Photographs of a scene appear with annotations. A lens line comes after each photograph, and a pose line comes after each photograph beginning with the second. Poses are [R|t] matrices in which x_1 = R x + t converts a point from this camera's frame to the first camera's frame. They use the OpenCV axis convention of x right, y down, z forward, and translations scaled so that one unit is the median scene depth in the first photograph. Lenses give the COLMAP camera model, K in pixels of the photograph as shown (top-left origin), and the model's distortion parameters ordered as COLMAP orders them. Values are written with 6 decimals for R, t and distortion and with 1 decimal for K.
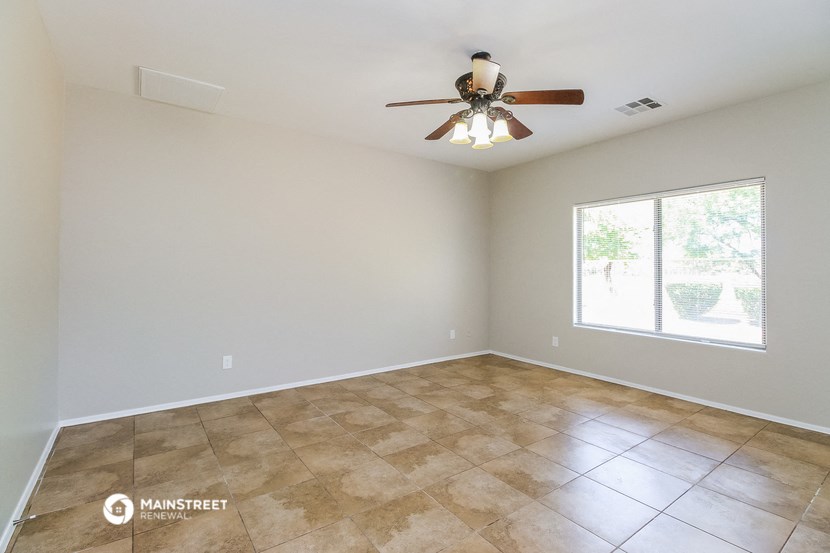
lens RADIAL K [[385.2, 0, 413.7], [0, 385.2, 272.6], [0, 0, 1]] dist [0.010400, -0.001342]
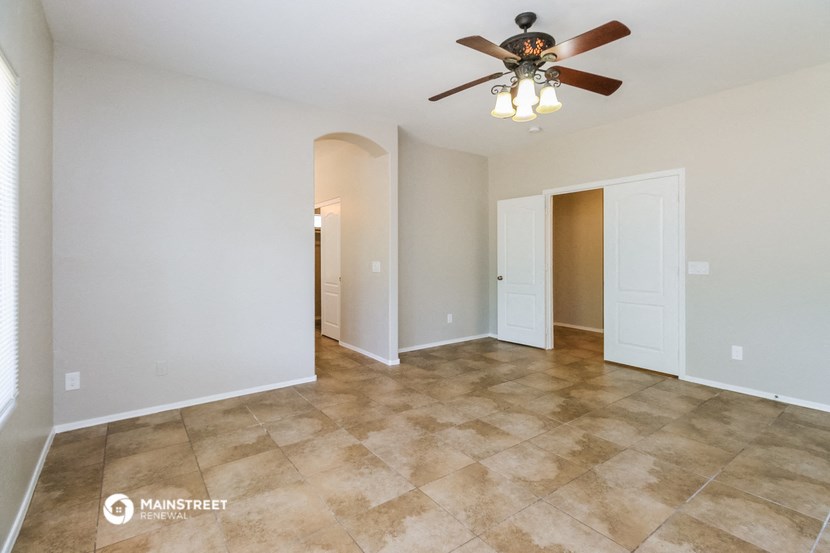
lens RADIAL K [[385.2, 0, 414.9], [0, 385.2, 275.2], [0, 0, 1]] dist [0.010400, -0.001342]
pose [[-0.999964, -0.002717, -0.007985, 0.440456], [-0.003201, 0.998117, 0.061252, -0.007731], [0.007803, 0.061275, -0.998090, 1.873475]]
